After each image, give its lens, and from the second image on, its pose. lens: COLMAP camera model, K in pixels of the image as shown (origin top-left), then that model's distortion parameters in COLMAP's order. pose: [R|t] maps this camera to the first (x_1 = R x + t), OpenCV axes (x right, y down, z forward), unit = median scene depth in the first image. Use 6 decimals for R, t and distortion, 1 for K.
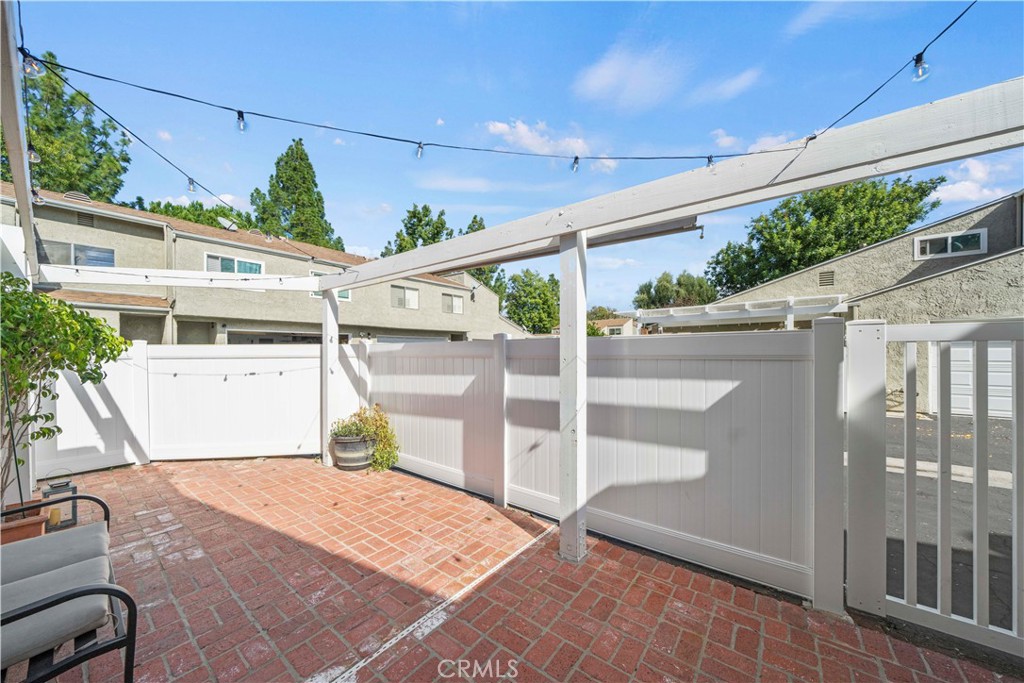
lens RADIAL K [[353.8, 0, 509.1], [0, 353.8, 352.1], [0, 0, 1]] dist [-0.005112, 0.000450]
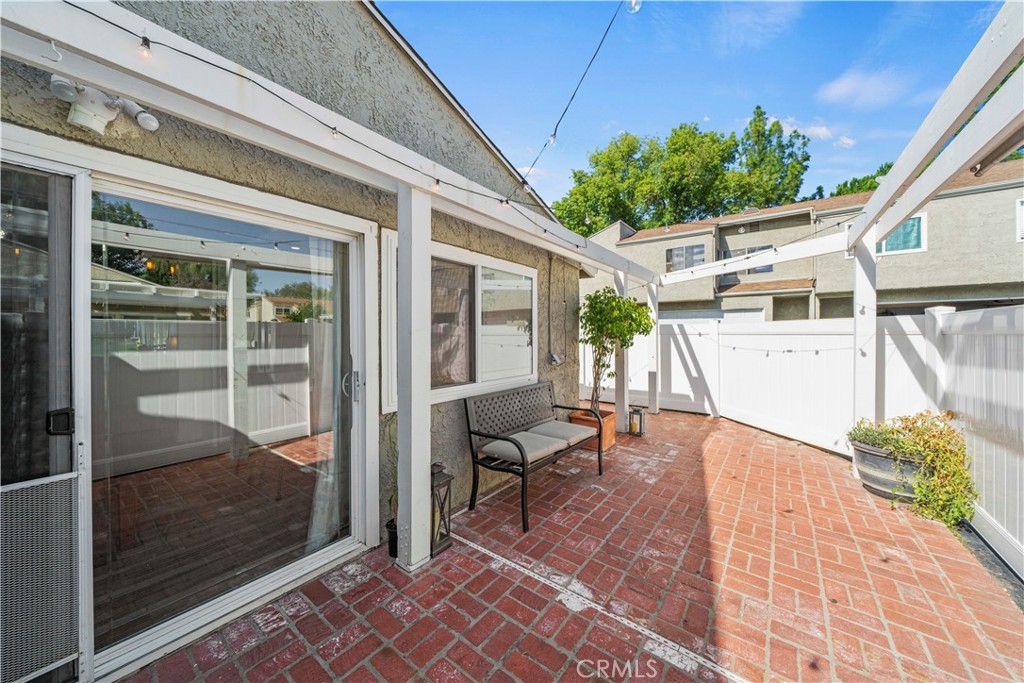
lens RADIAL K [[353.8, 0, 510.9], [0, 353.8, 335.4], [0, 0, 1]] dist [-0.005112, 0.000450]
pose [[0.008536, 0.011587, -0.999896, 0.283670], [0.005715, 0.999916, 0.011636, 0.003266], [0.999947, -0.005813, 0.008470, 0.296554]]
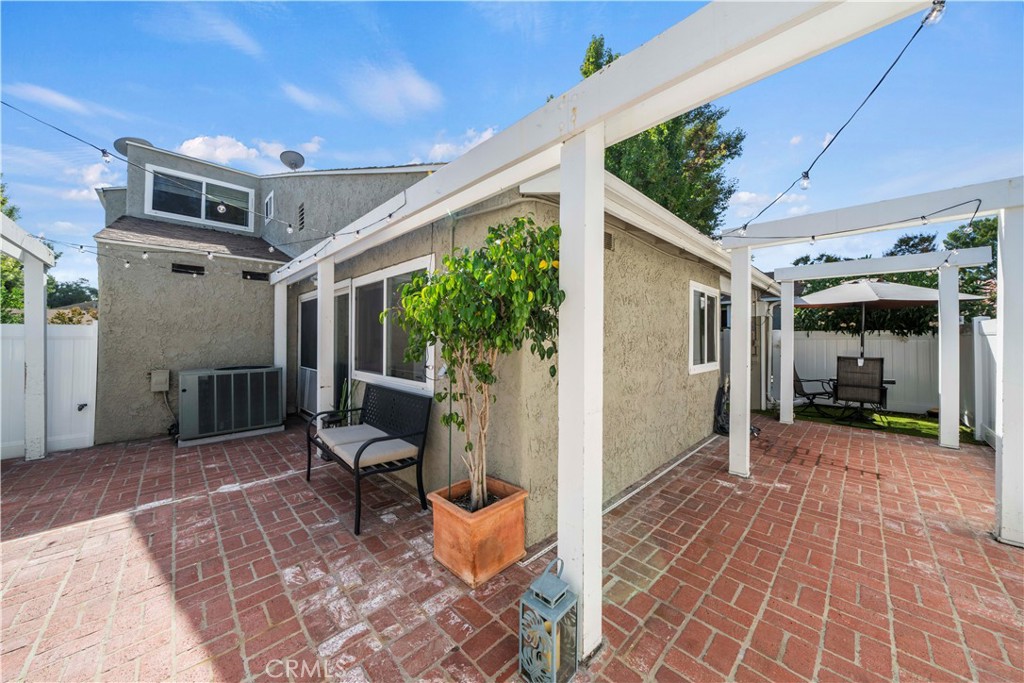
lens RADIAL K [[353.8, 0, 514.5], [0, 353.8, 338.5], [0, 0, 1]] dist [-0.005112, 0.000450]
pose [[-0.990303, 0.010630, 0.138514, -0.980452], [0.010446, 0.999943, -0.002058, 0.021352], [-0.138528, -0.000591, -0.990358, 1.119987]]
